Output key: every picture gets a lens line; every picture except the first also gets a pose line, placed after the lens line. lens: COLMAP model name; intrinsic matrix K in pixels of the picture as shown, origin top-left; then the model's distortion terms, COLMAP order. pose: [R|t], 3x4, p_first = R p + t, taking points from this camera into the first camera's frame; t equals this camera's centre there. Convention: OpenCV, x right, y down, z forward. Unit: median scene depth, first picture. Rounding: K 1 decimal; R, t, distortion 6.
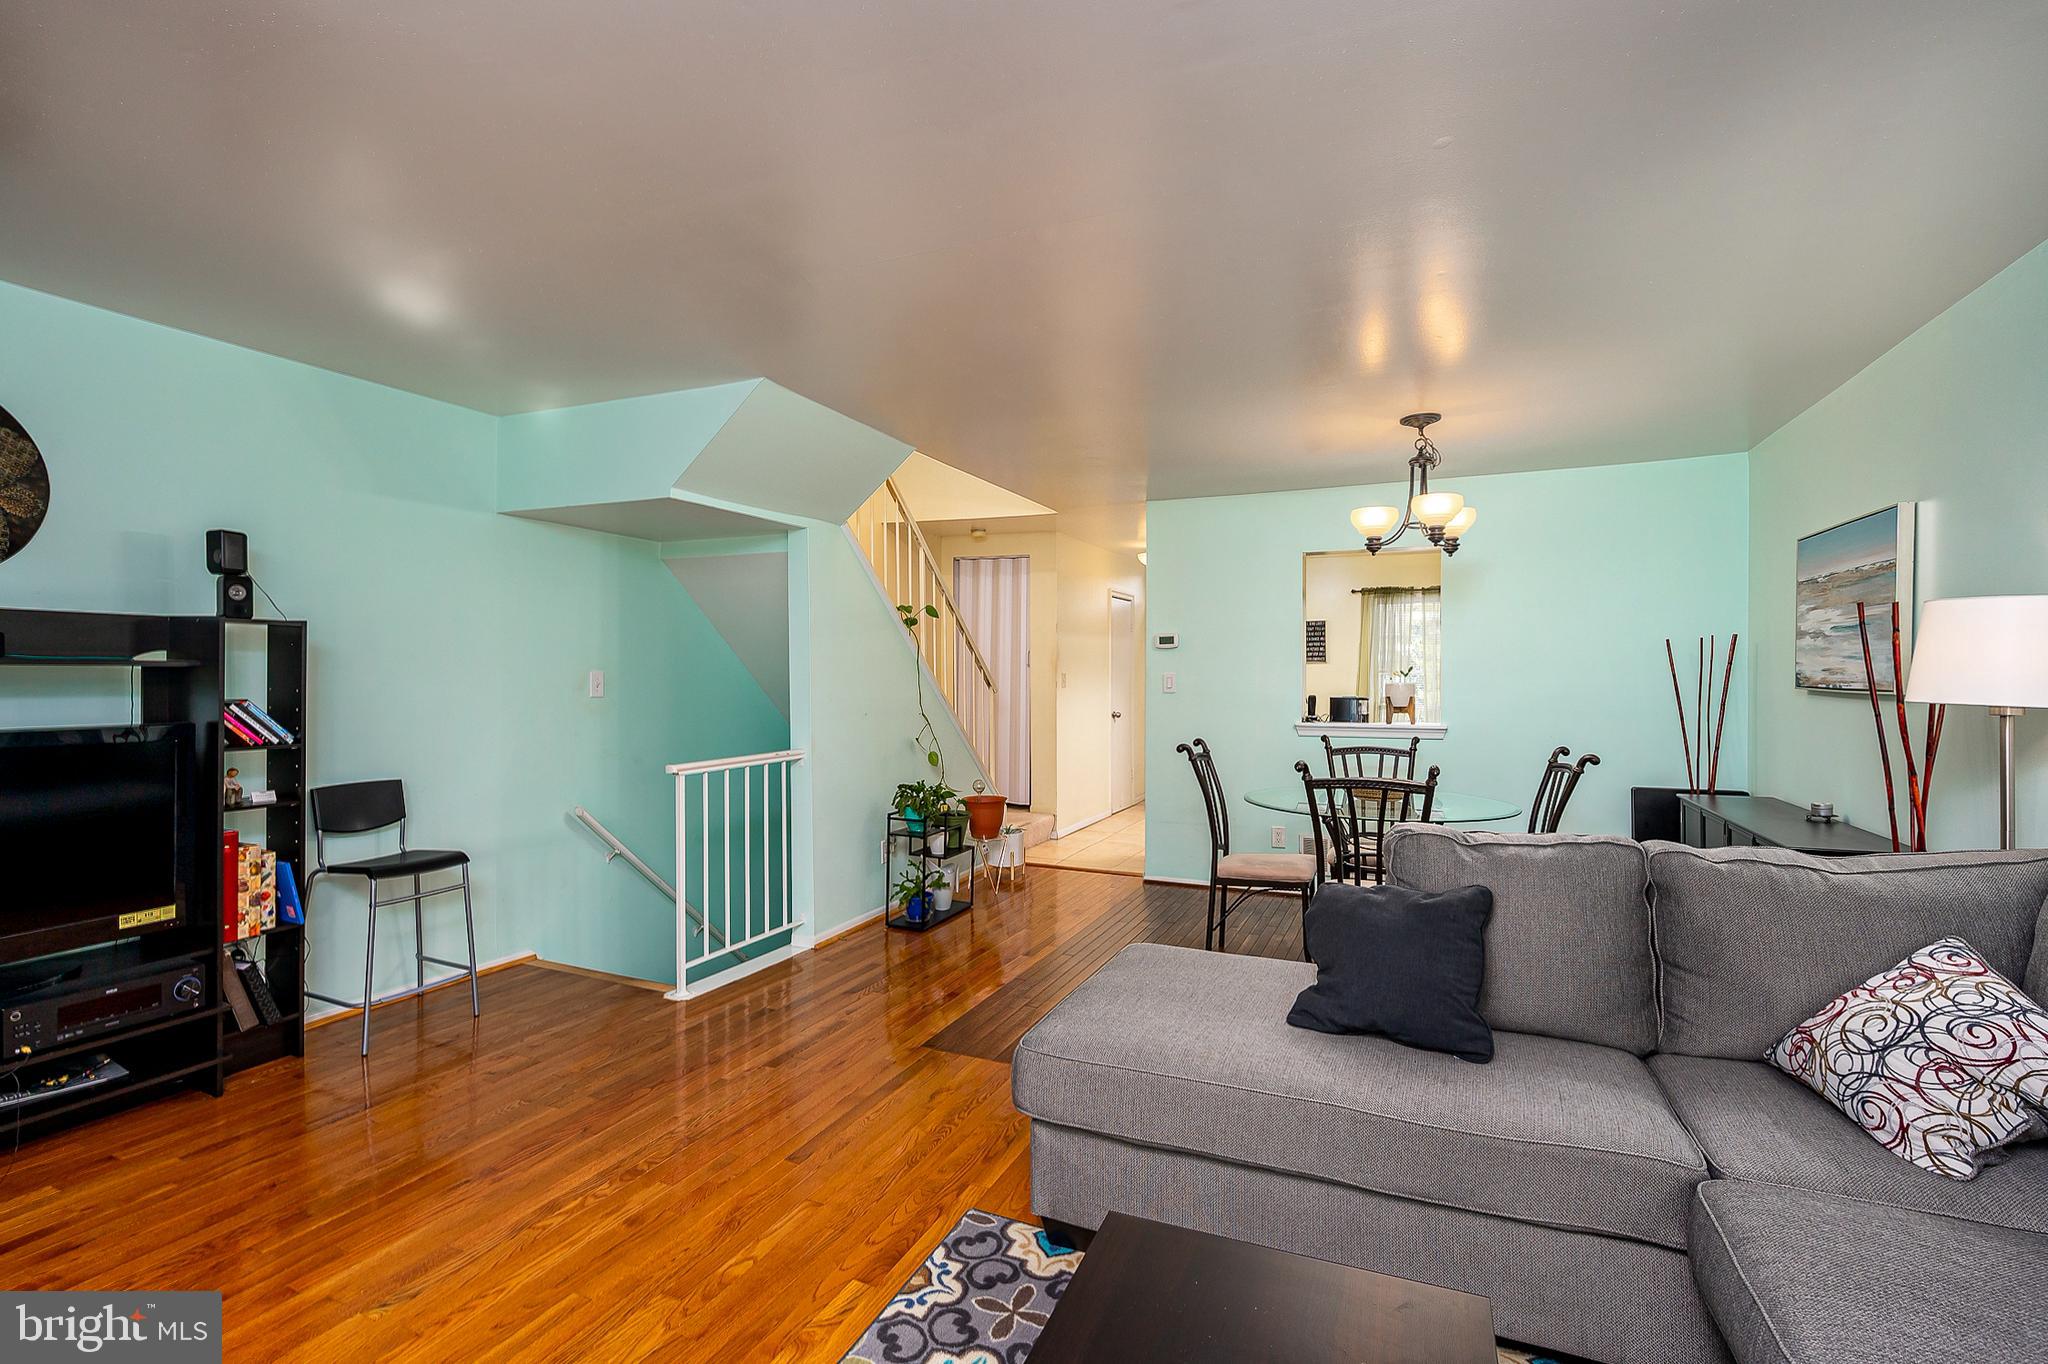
lens RADIAL K [[922.9, 0, 1033.6], [0, 922.9, 678.0], [0, 0, 1]] dist [-0.008302, 0.000427]
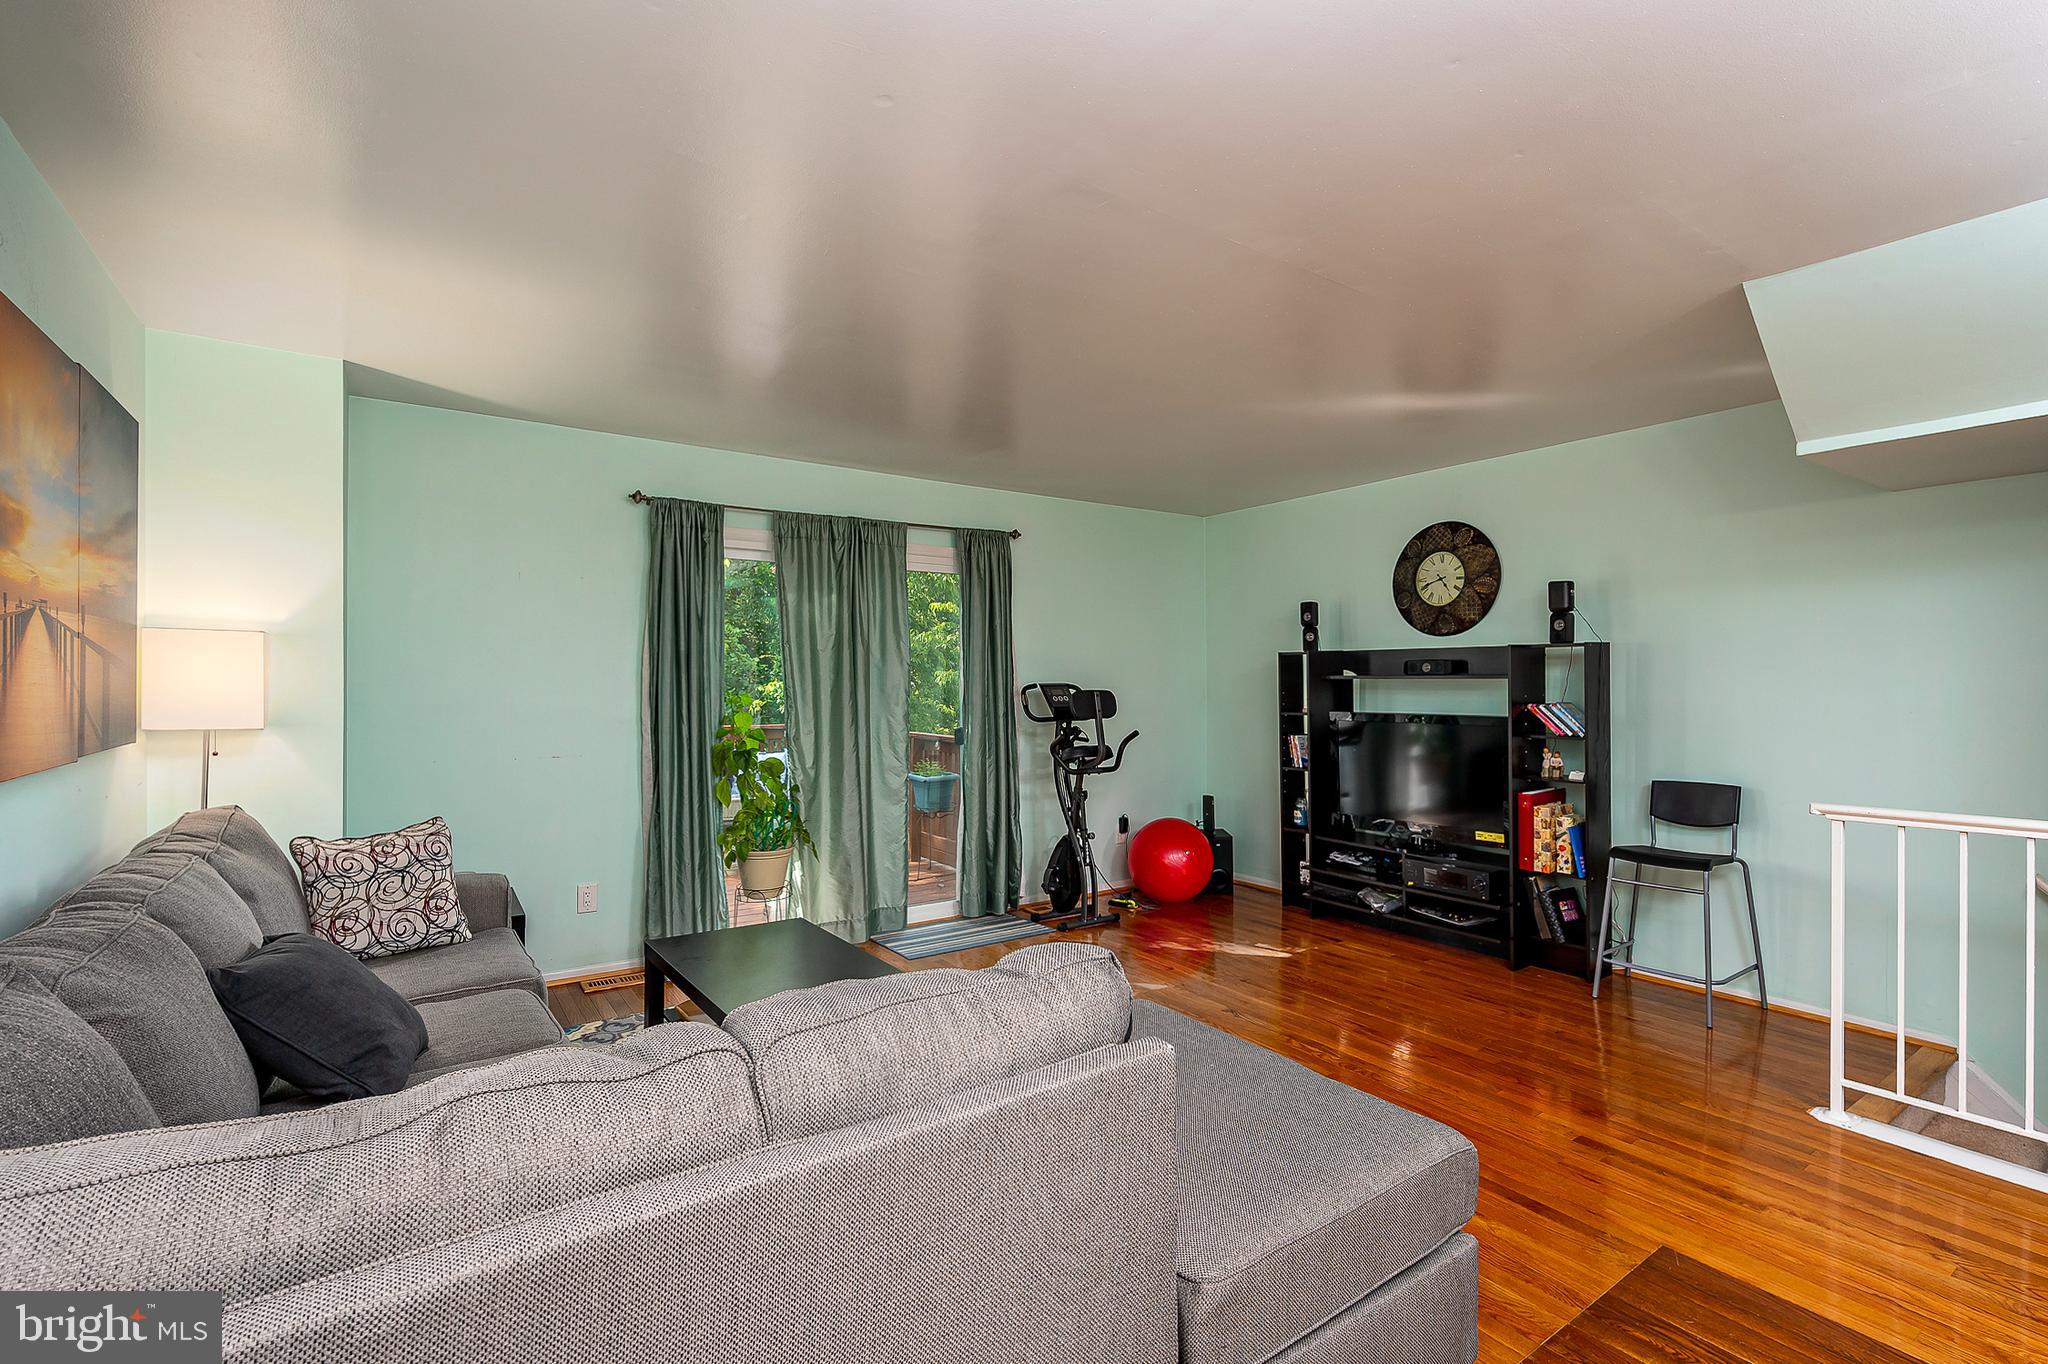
lens RADIAL K [[922.9, 0, 1030.4], [0, 922.9, 685.3], [0, 0, 1]] dist [-0.008302, 0.000427]
pose [[-0.528242, -0.013097, -0.848993, 0.738983], [-0.015594, 0.999862, -0.005722, 0.018818], [0.848951, 0.010216, -0.528373, 1.070183]]
